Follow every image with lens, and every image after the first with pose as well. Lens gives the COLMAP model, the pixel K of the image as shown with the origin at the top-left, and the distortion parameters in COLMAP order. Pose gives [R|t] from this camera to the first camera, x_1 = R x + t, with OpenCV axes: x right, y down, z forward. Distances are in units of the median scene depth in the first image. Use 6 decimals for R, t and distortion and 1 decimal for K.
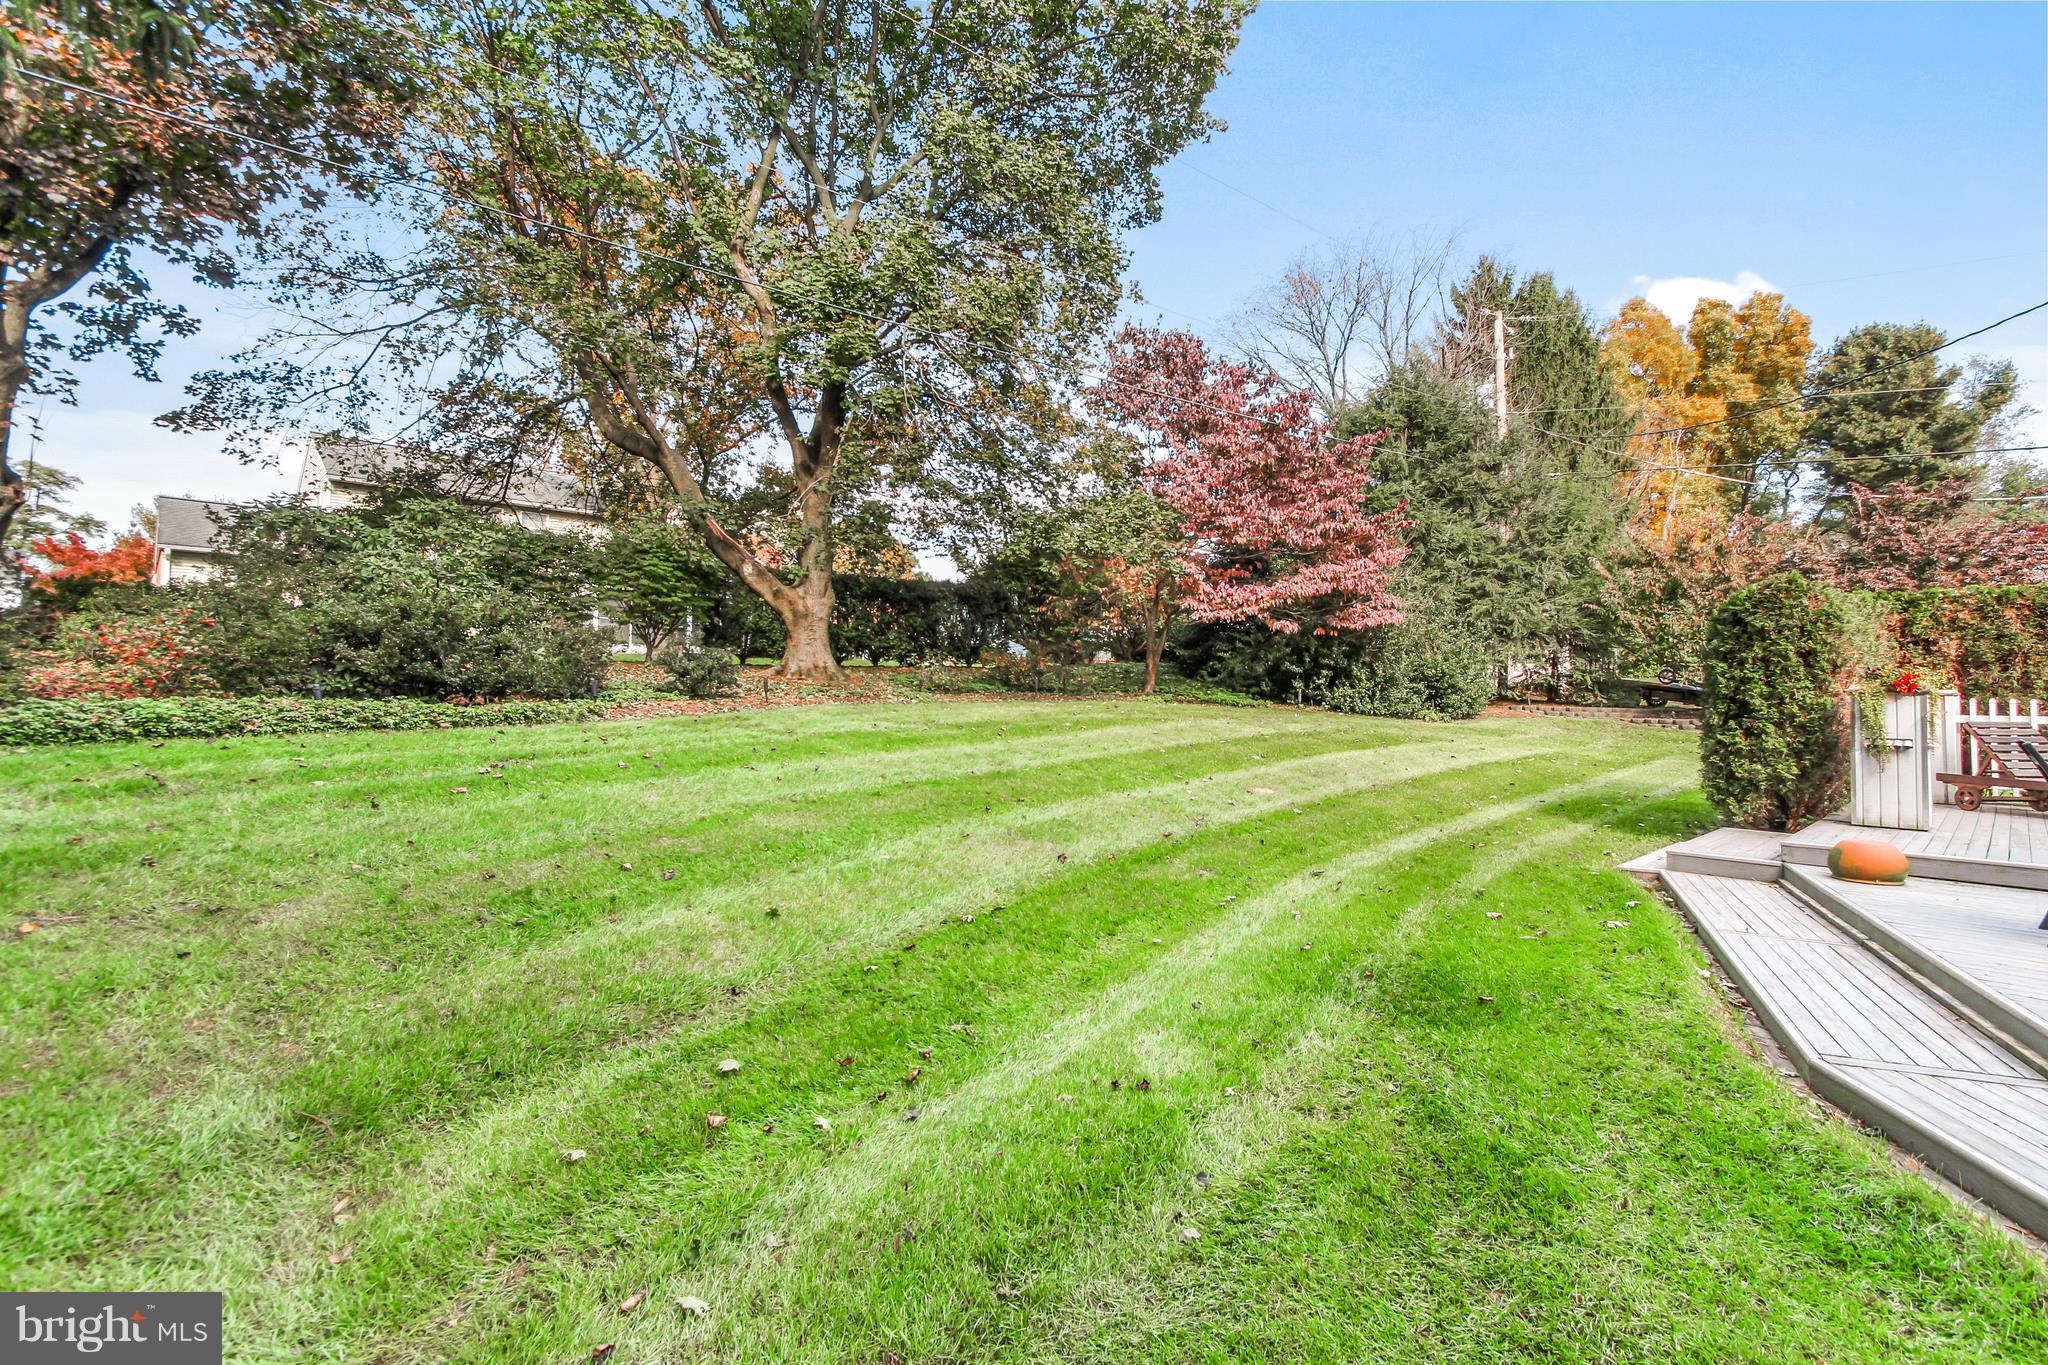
lens RADIAL K [[930.5, 0, 1021.4], [0, 930.5, 668.1], [0, 0, 1]] dist [-0.000940, 0.002314]
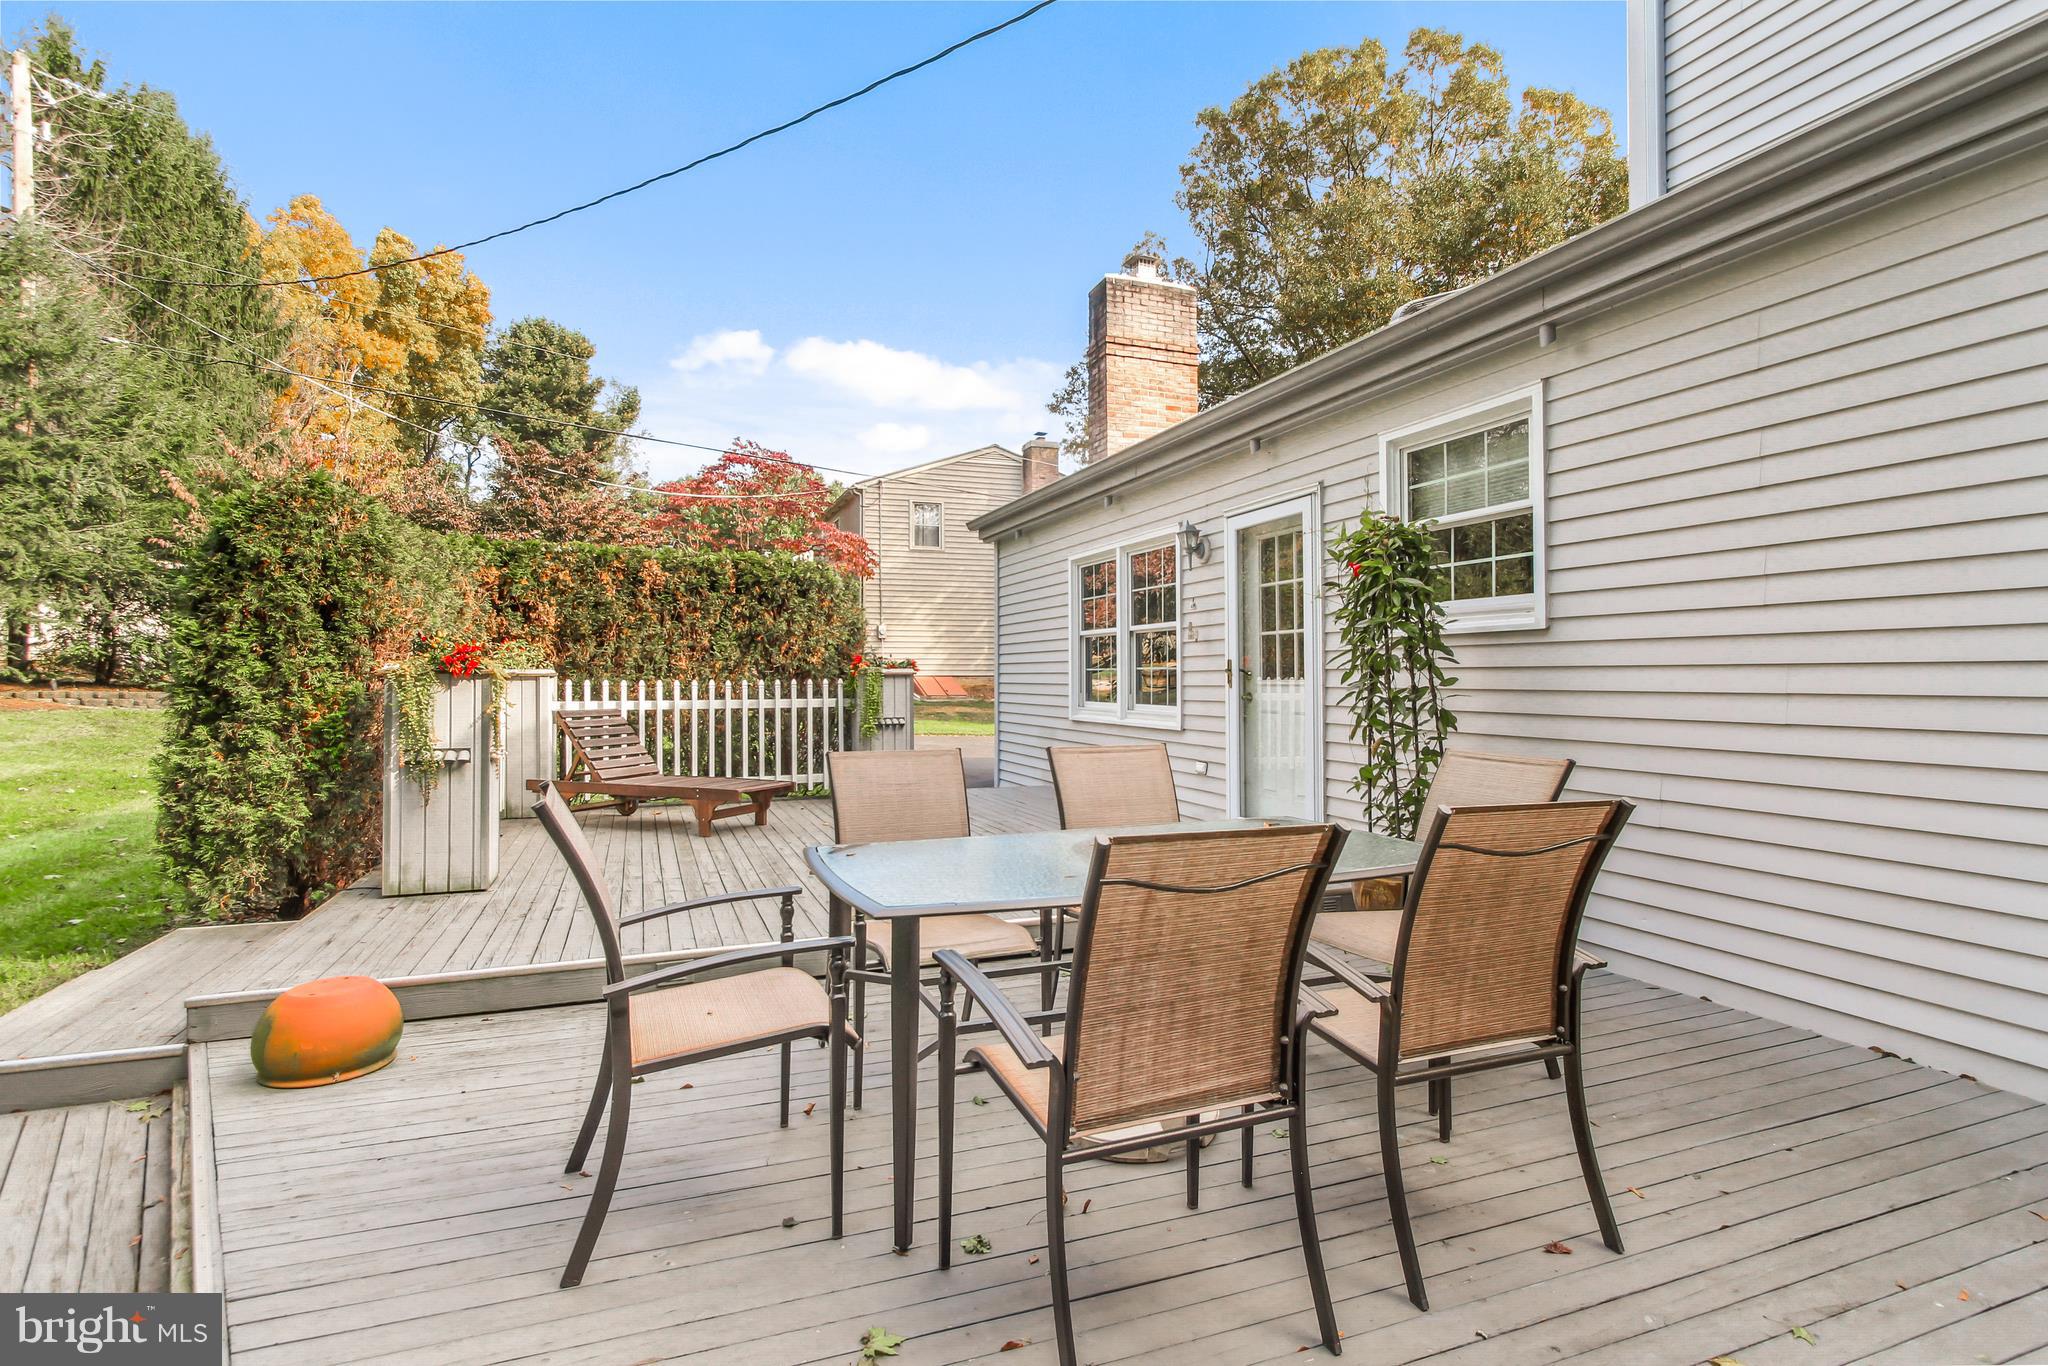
lens RADIAL K [[1006.6, 0, 1026.2], [0, 1006.6, 670.7], [0, 0, 1]] dist [0.006644, 0.001746]
pose [[0.377276, 0.000155, 0.926101, 0.350018], [-0.025988, 0.999608, 0.010419, 0.005199], [-0.925736, -0.027999, 0.377132, 0.296064]]
